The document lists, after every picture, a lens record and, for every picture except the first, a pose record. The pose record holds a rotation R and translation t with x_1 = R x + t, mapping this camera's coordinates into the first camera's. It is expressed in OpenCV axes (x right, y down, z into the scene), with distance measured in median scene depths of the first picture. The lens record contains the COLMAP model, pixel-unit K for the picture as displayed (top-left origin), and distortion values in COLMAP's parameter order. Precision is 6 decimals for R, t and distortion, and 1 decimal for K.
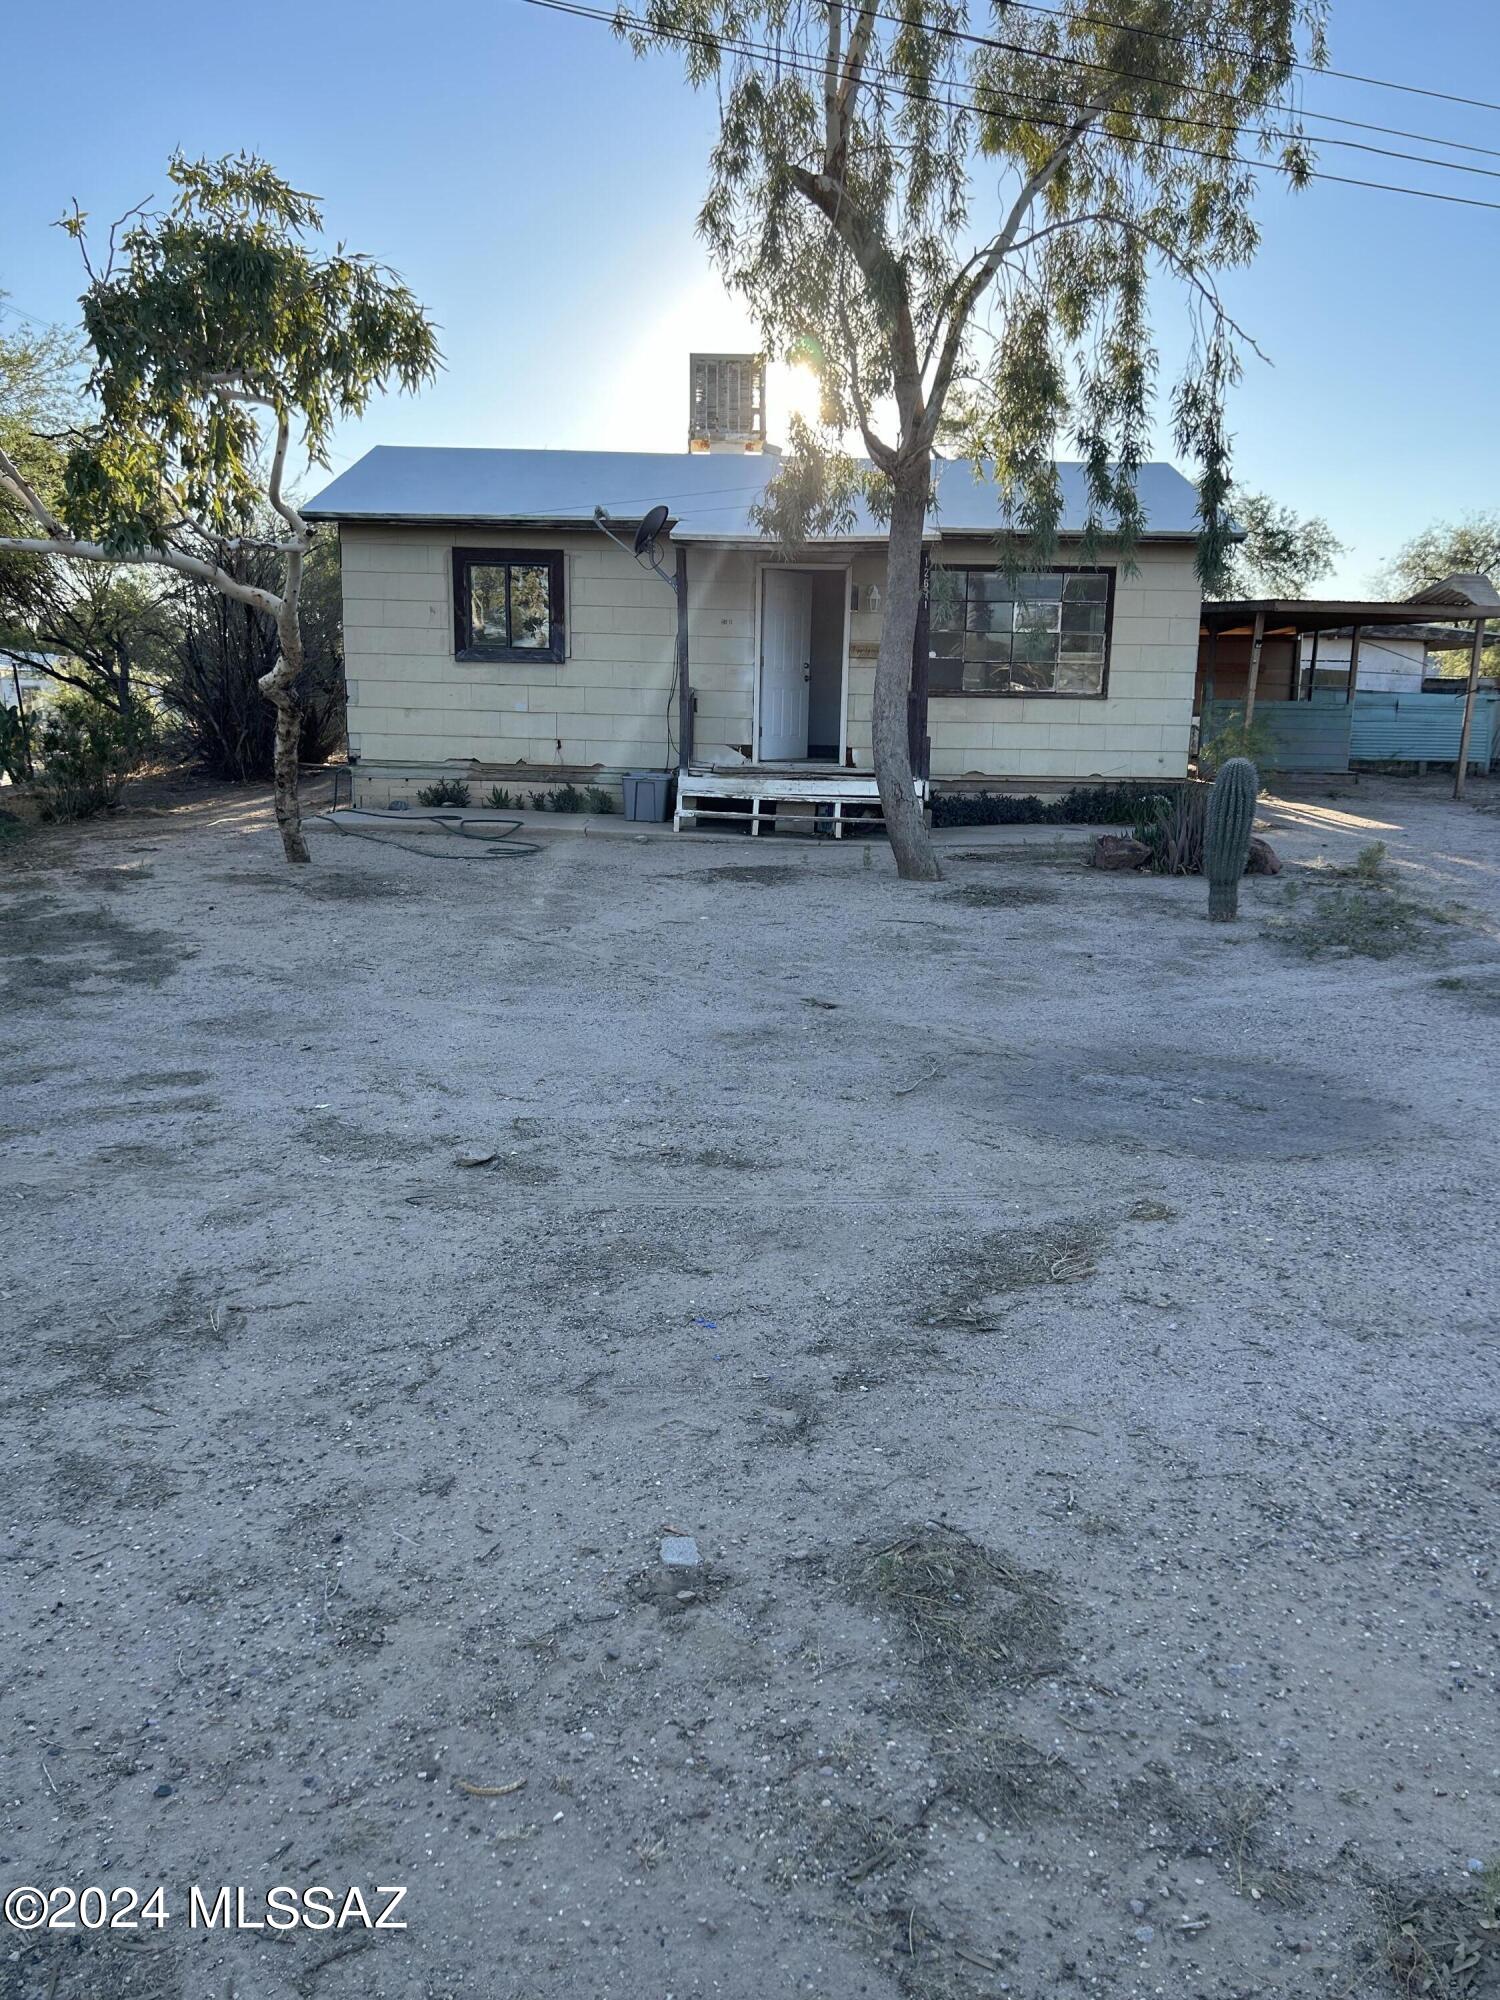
lens RADIAL K [[1522.6, 0, 750.0], [0, 1522.6, 1000.0], [0, 0, 1]] dist [0.007863, -0.026410]
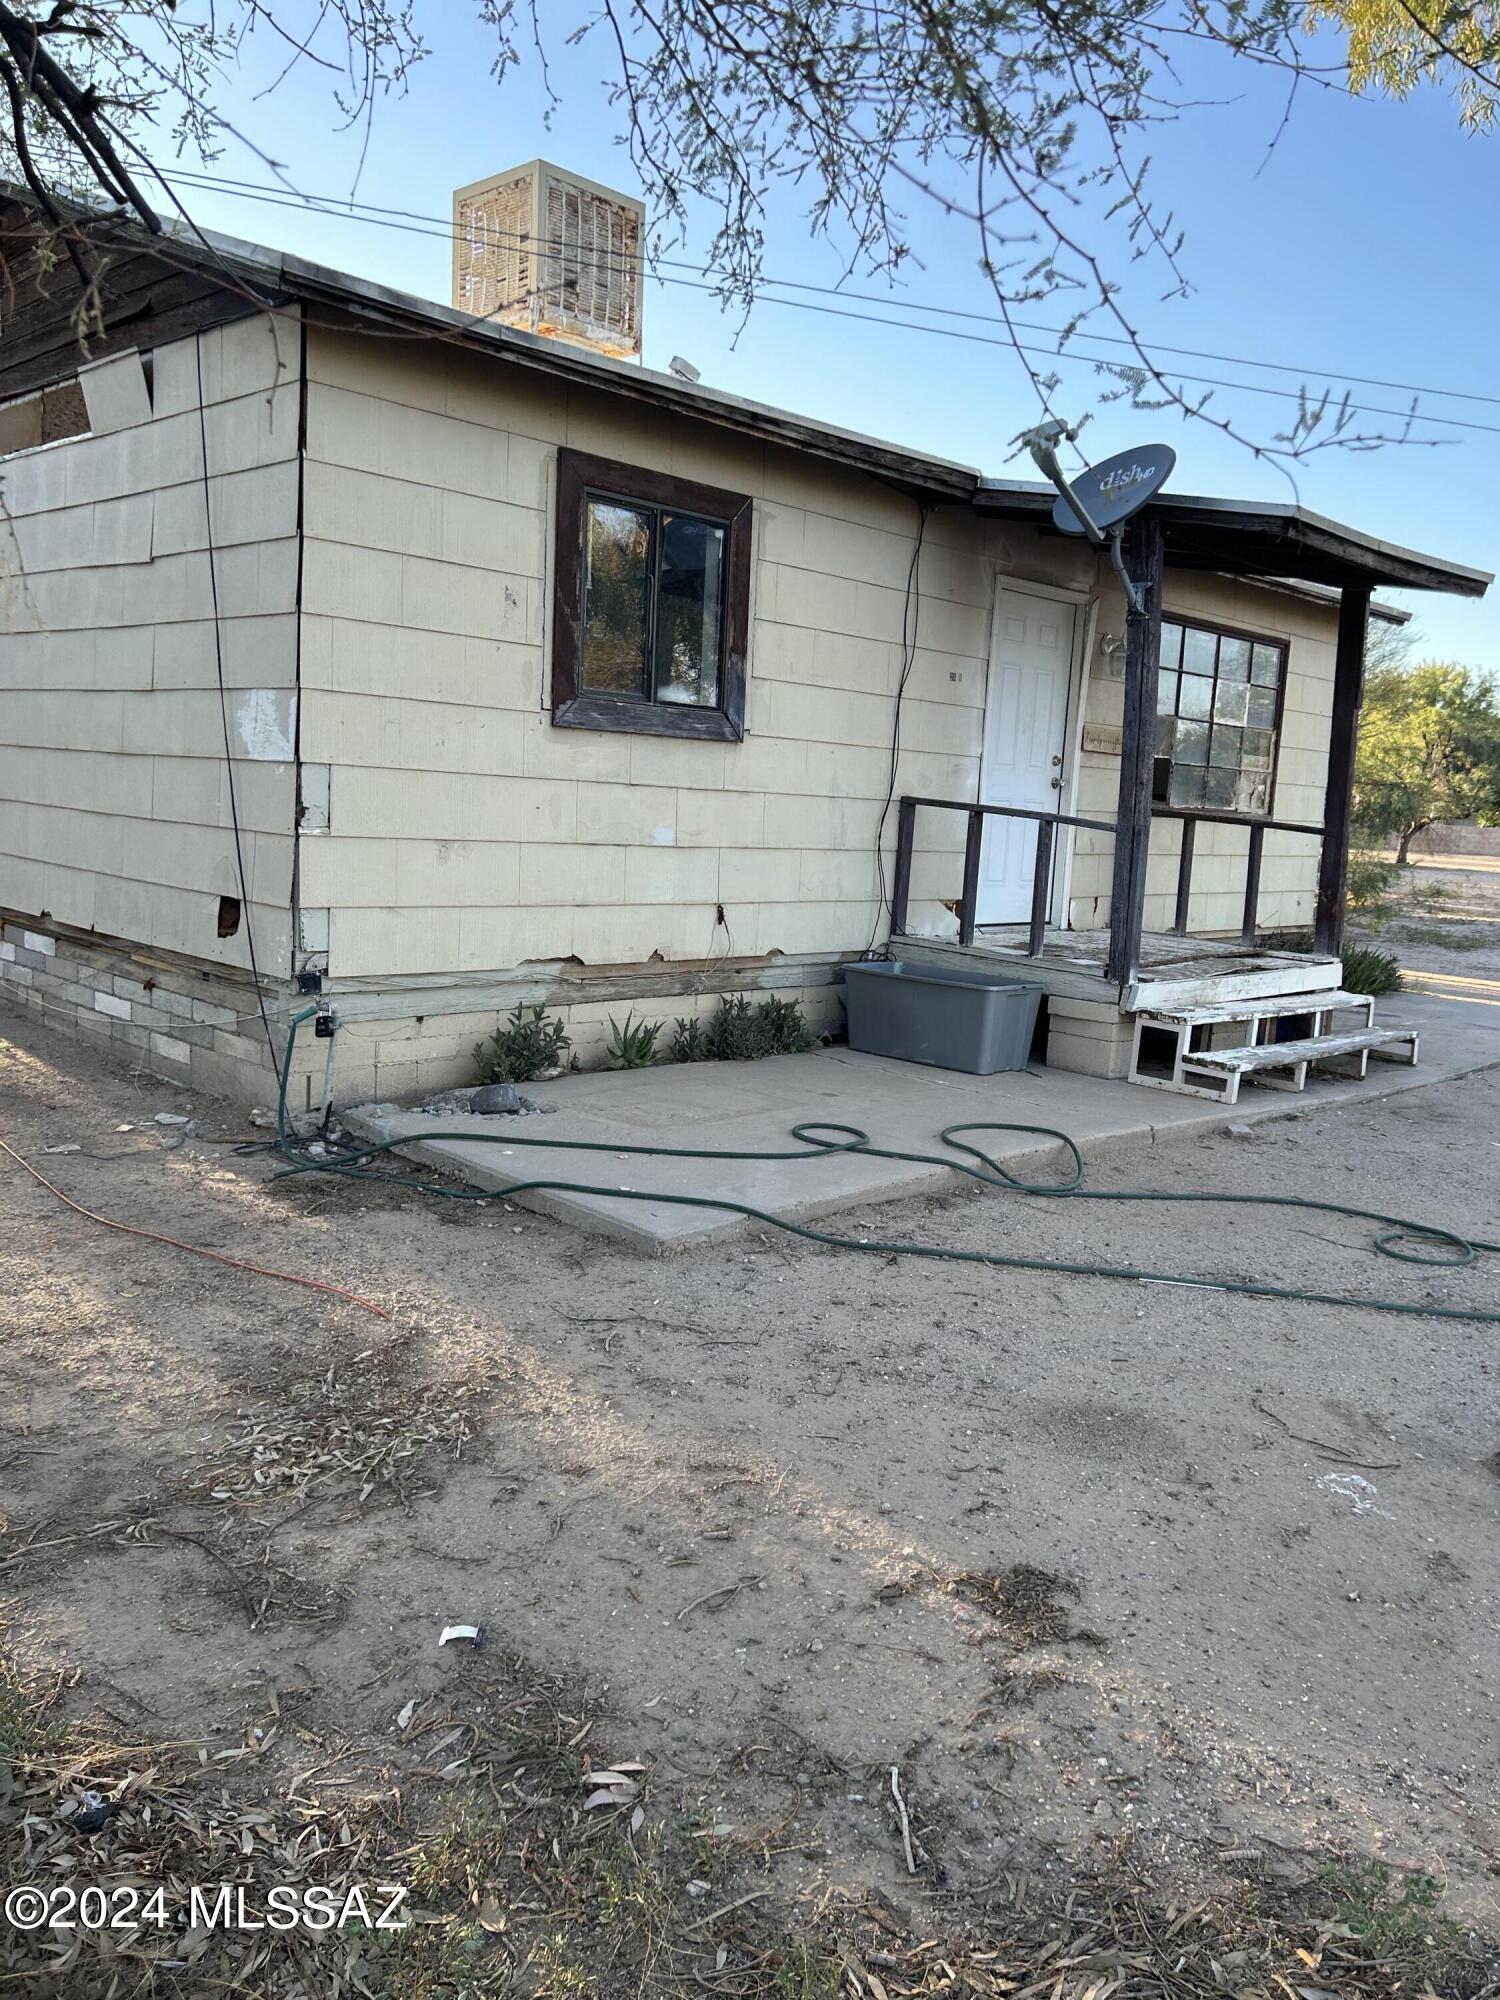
lens RADIAL K [[1522.6, 0, 750.0], [0, 1522.6, 1000.0], [0, 0, 1]] dist [0.007863, -0.026410]
pose [[0.668928, -0.087712, 0.738134, -0.467316], [0.113674, 0.993404, 0.015029, -0.149064], [-0.734584, 0.073854, 0.674487, 0.689029]]
